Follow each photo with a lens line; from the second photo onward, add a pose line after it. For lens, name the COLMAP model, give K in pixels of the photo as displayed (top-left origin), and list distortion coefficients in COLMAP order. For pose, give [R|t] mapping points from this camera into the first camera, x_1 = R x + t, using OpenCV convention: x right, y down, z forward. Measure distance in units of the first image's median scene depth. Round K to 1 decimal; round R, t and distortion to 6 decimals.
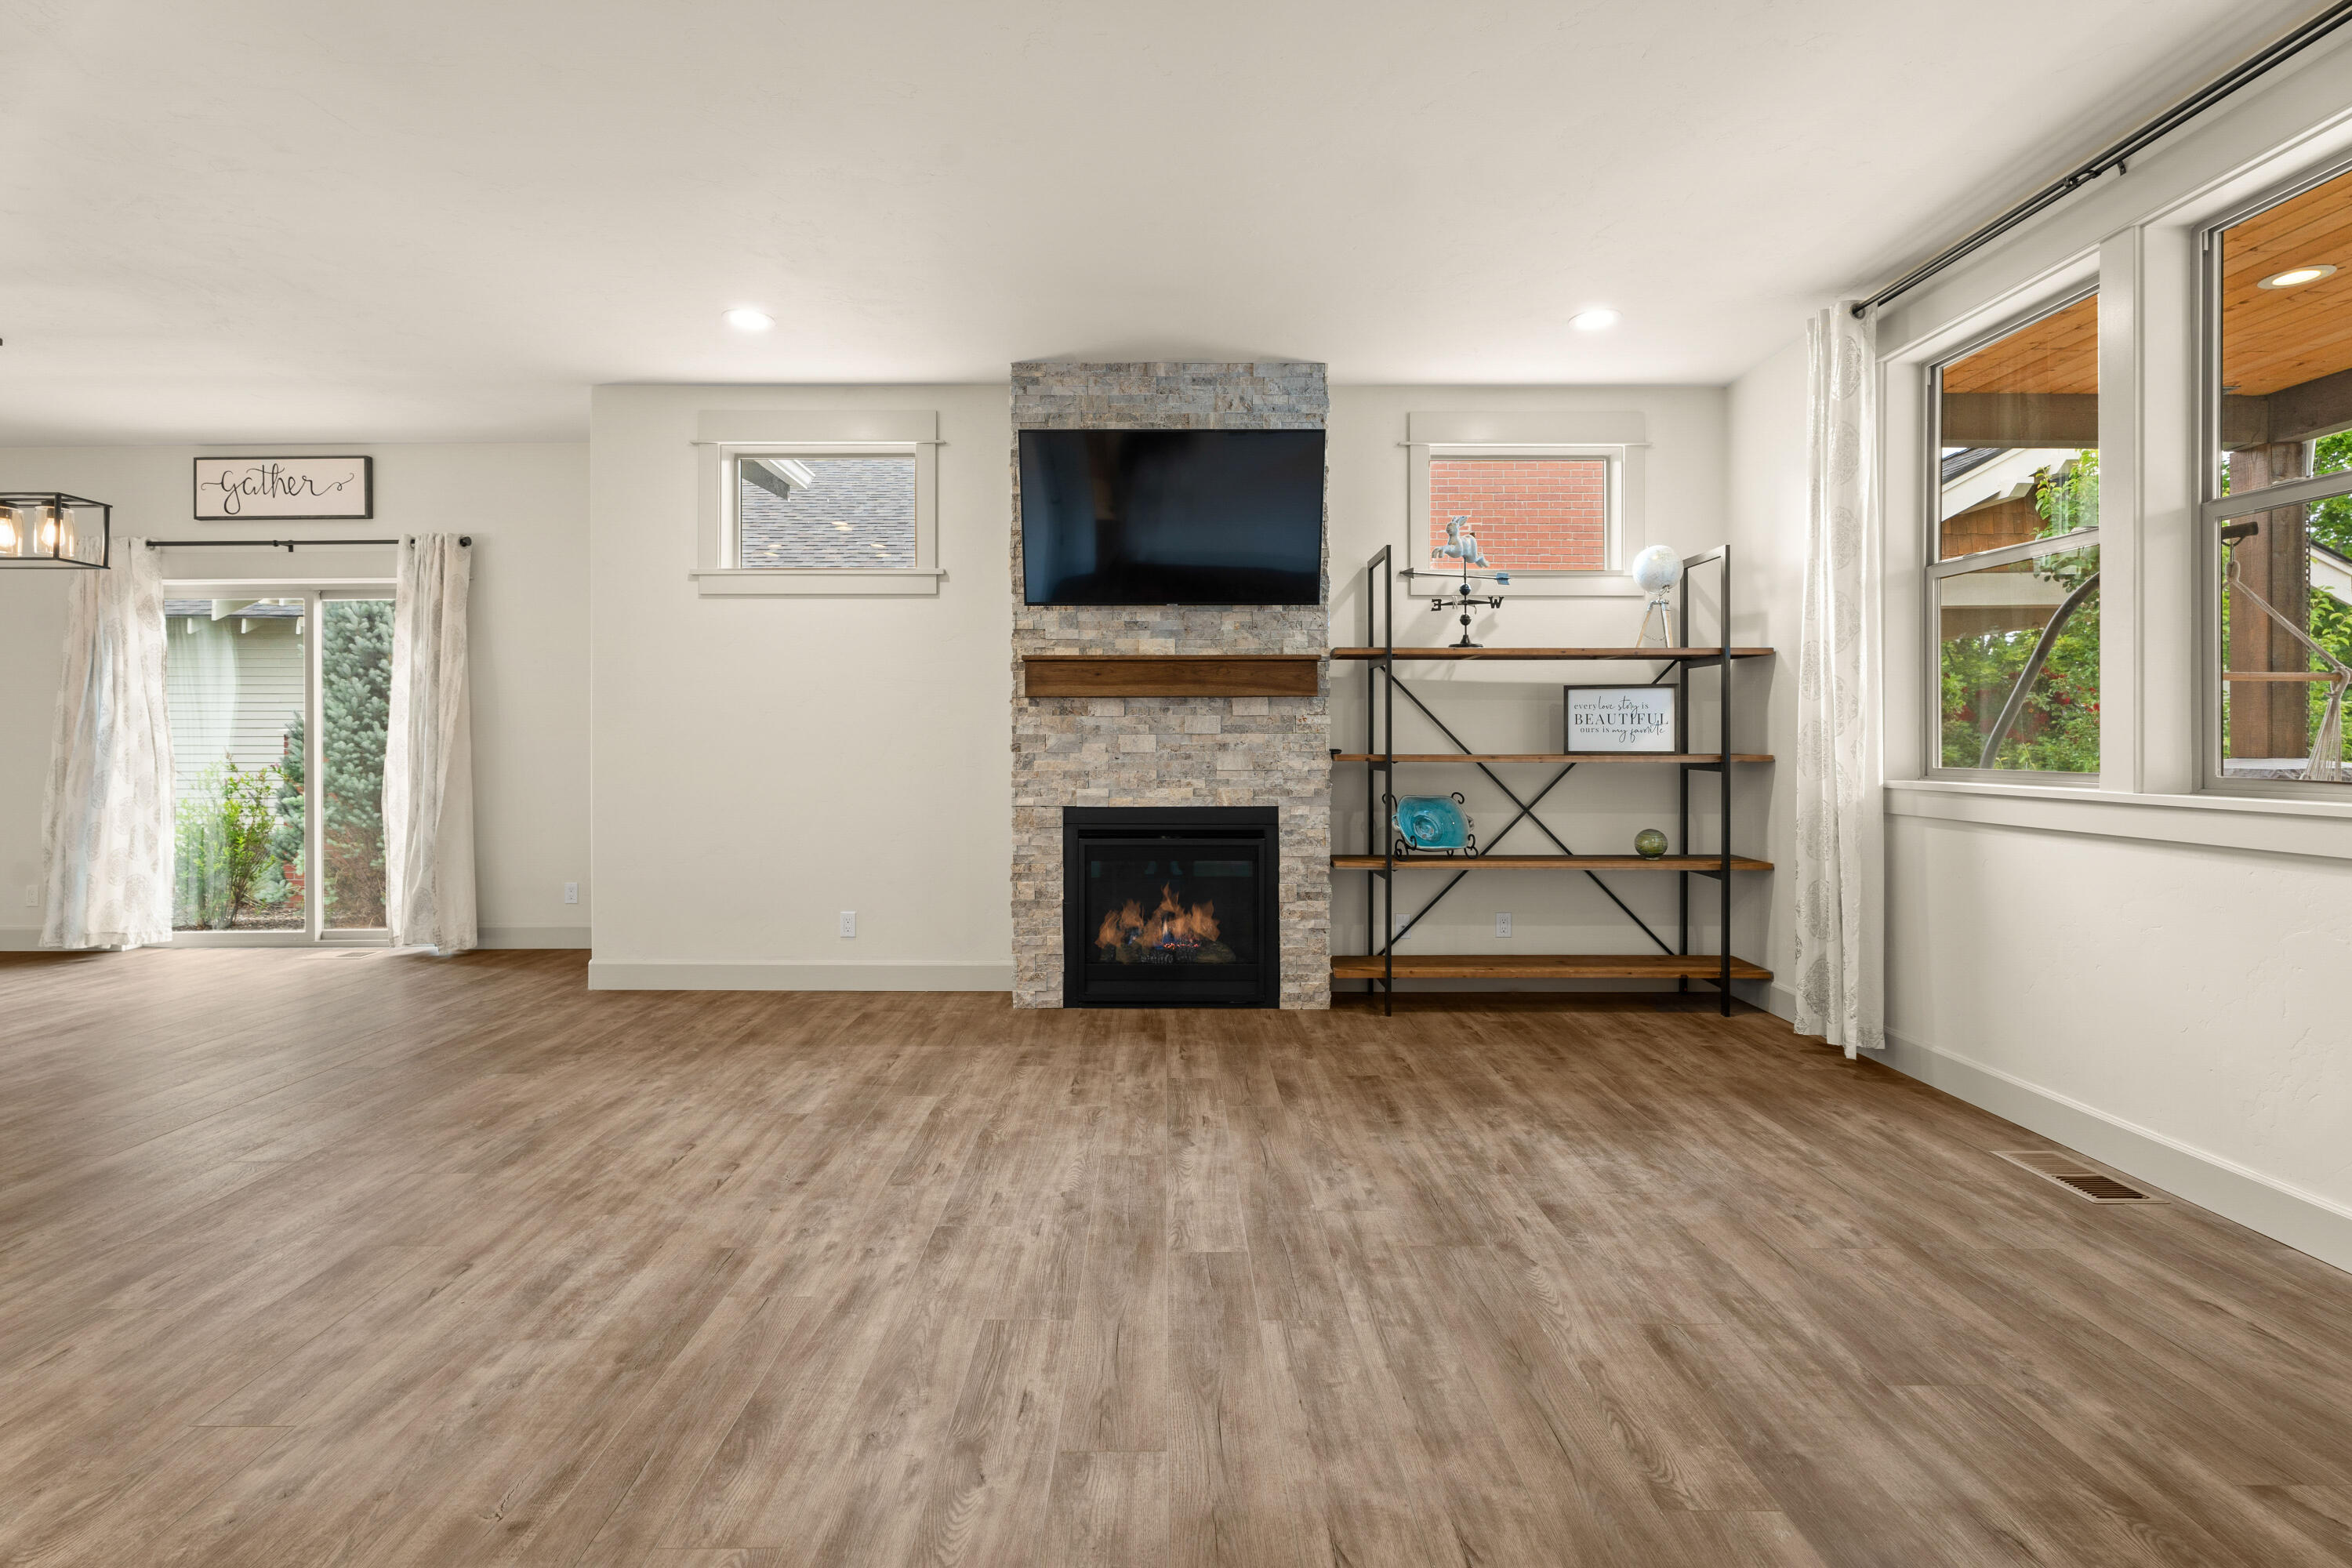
lens RADIAL K [[1052.5, 0, 1161.4], [0, 1052.5, 742.7], [0, 0, 1]] dist [0.001751, -0.000660]
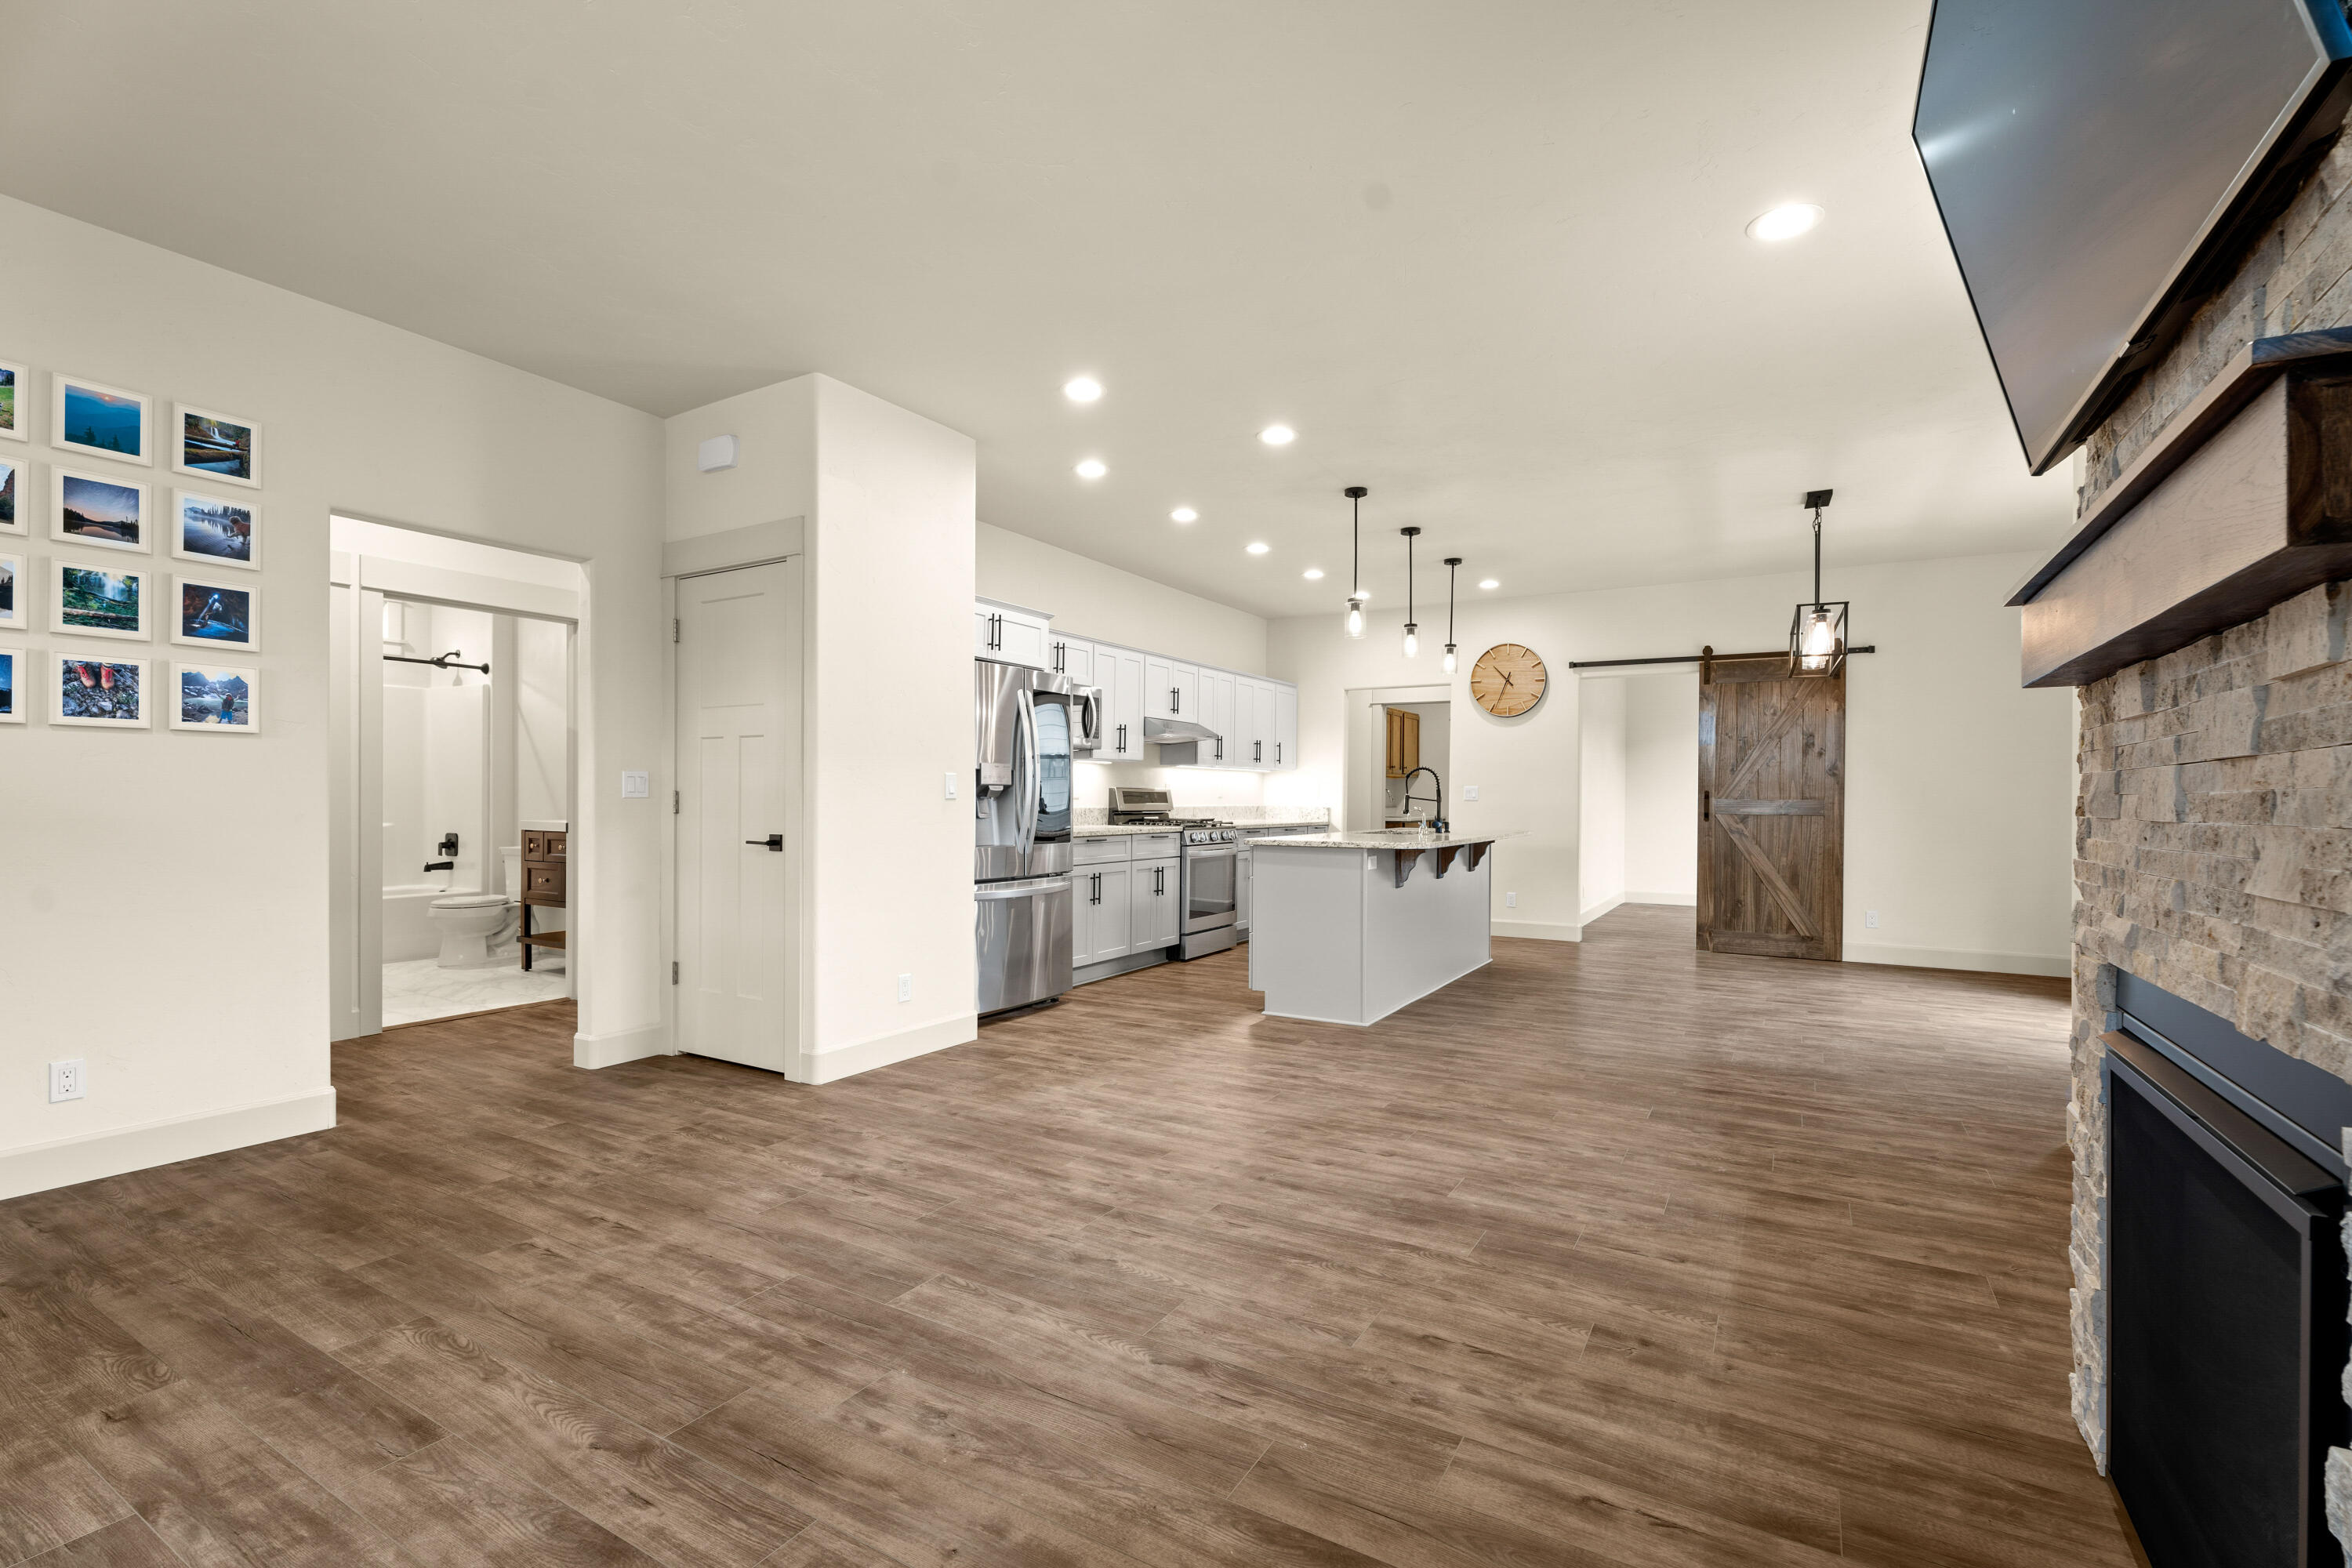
lens RADIAL K [[1052.5, 0, 1172.4], [0, 1052.5, 798.4], [0, 0, 1]] dist [0.001751, -0.000660]
pose [[-0.508188, -0.002178, -0.861243, 0.417381], [-0.007112, 0.999973, 0.001668, 0.003804], [0.861217, 0.006973, -0.508190, 0.908015]]
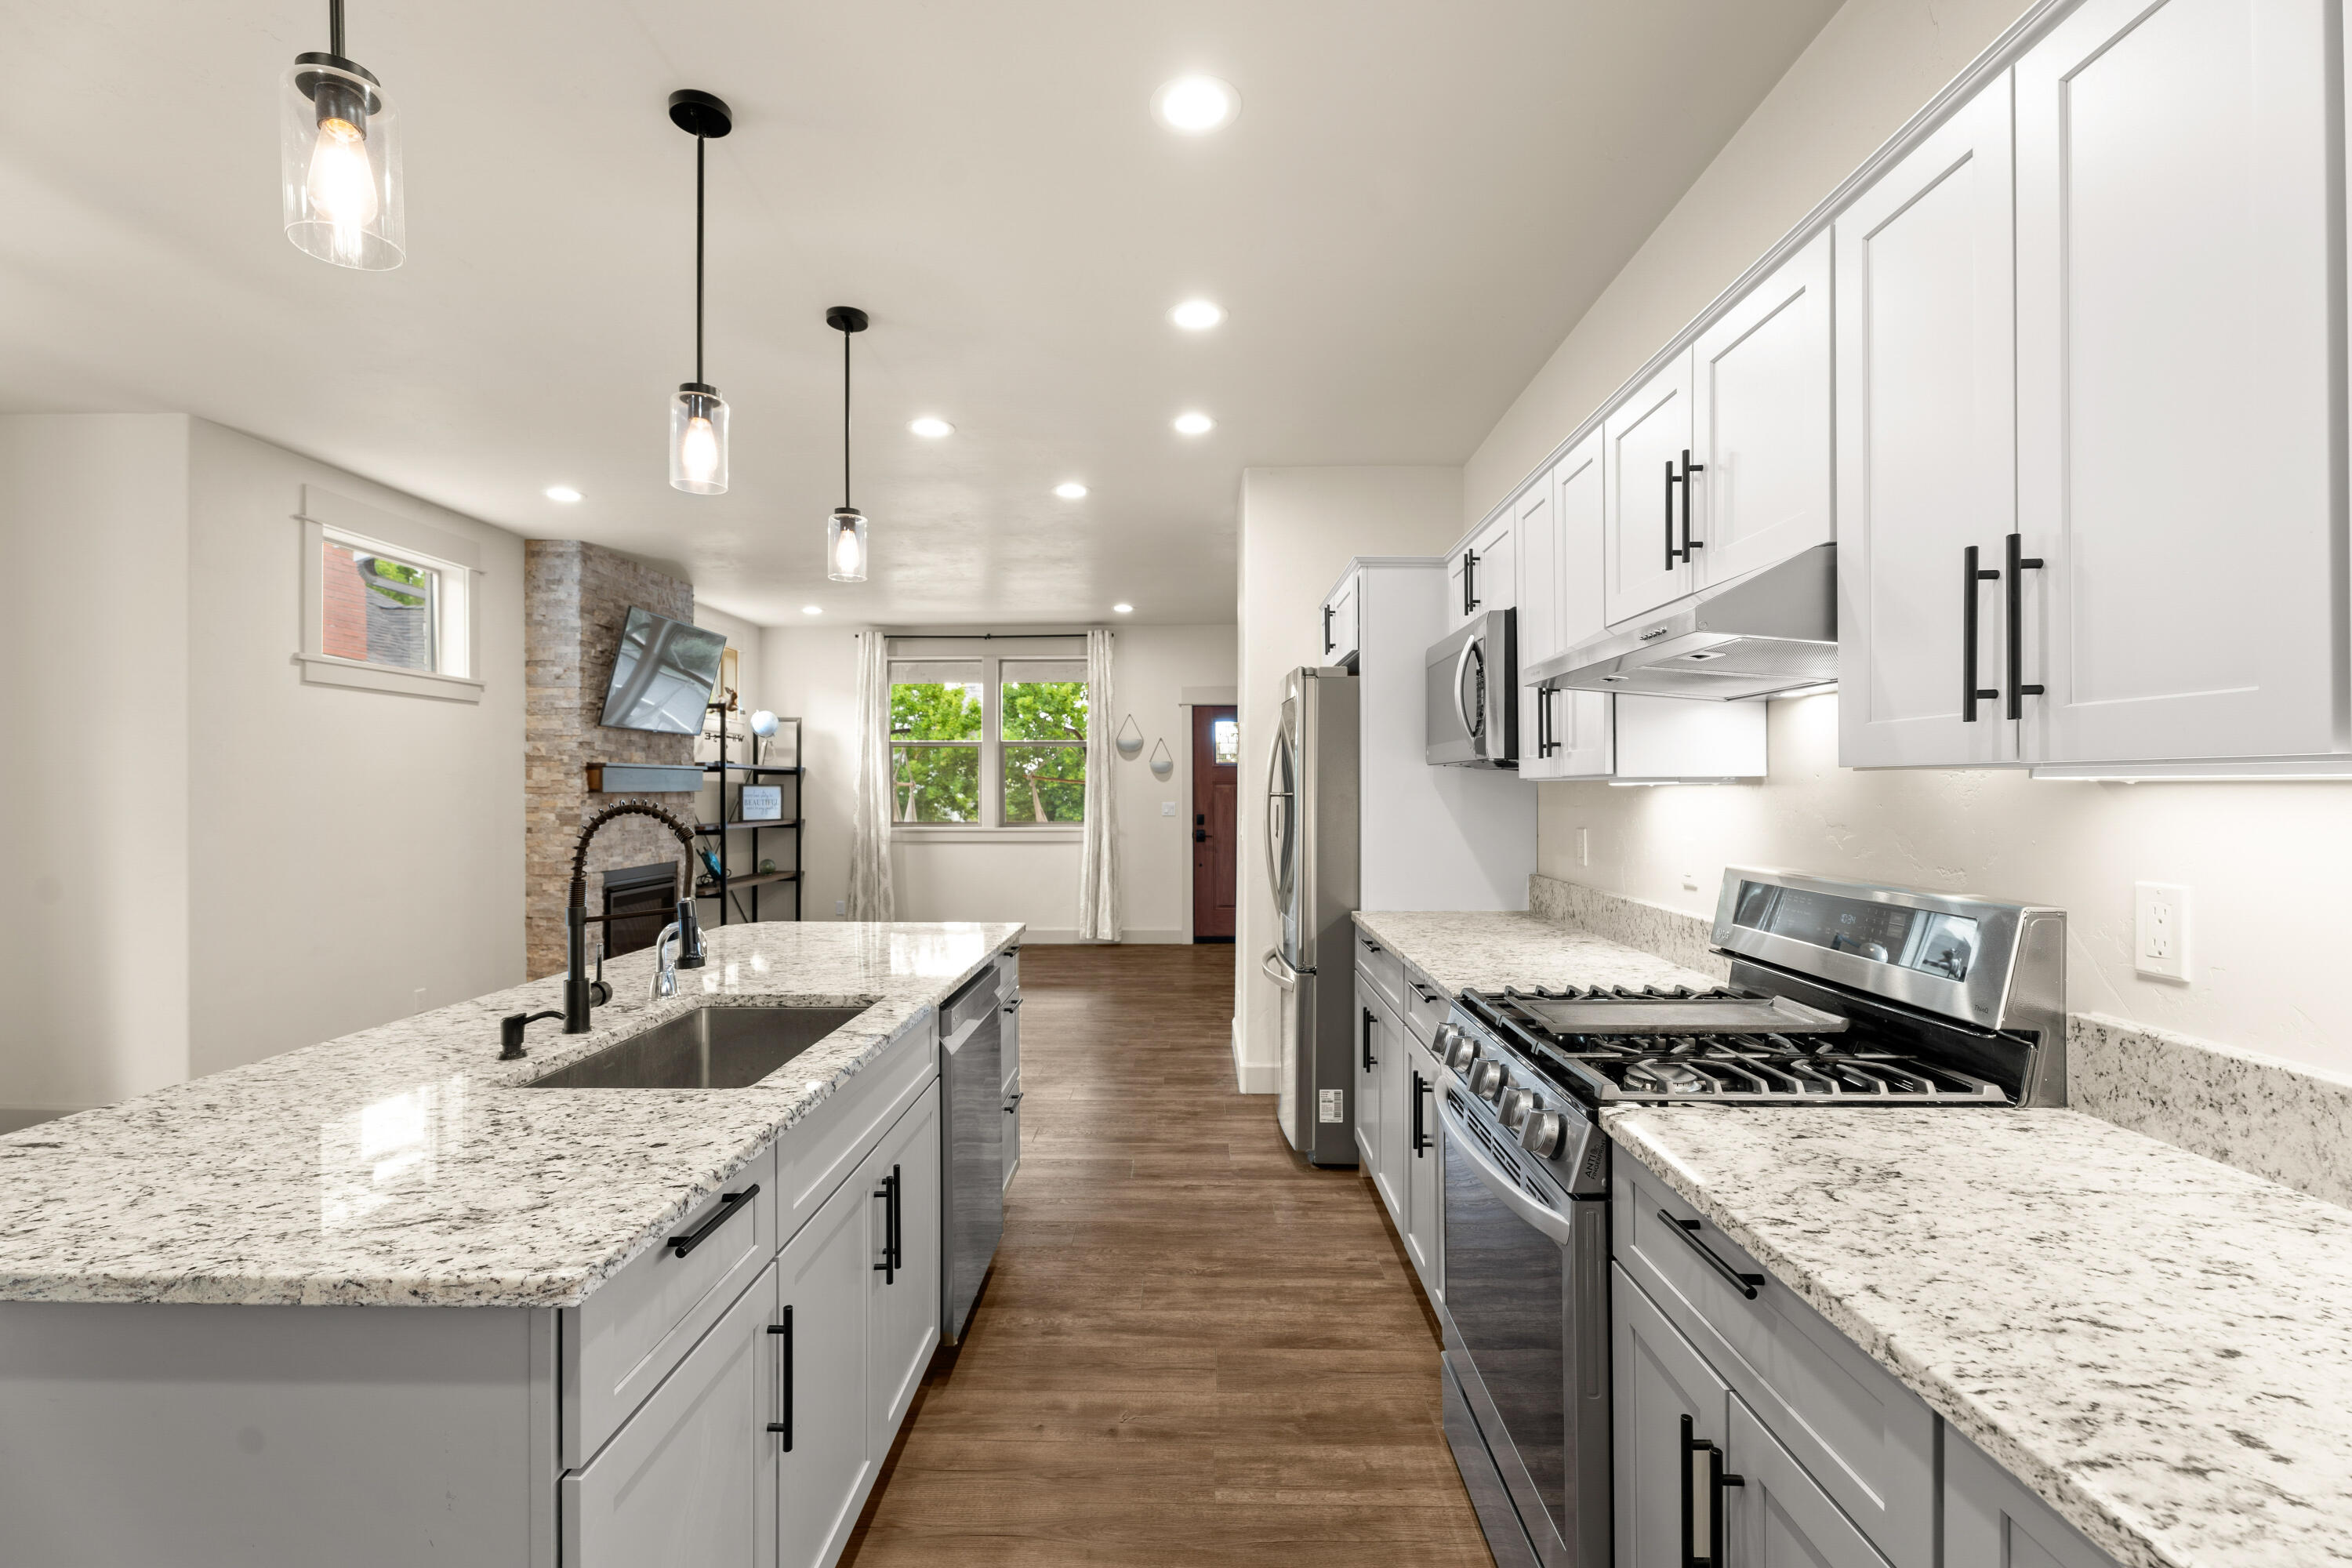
lens RADIAL K [[1052.5, 0, 1160.8], [0, 1052.5, 803.9], [0, 0, 1]] dist [0.001751, -0.000660]
pose [[0.029987, -0.015821, 0.999425, -1.456373], [0.004140, 0.999868, 0.015704, -0.046949], [-0.999542, 0.003666, 0.030049, 0.231773]]
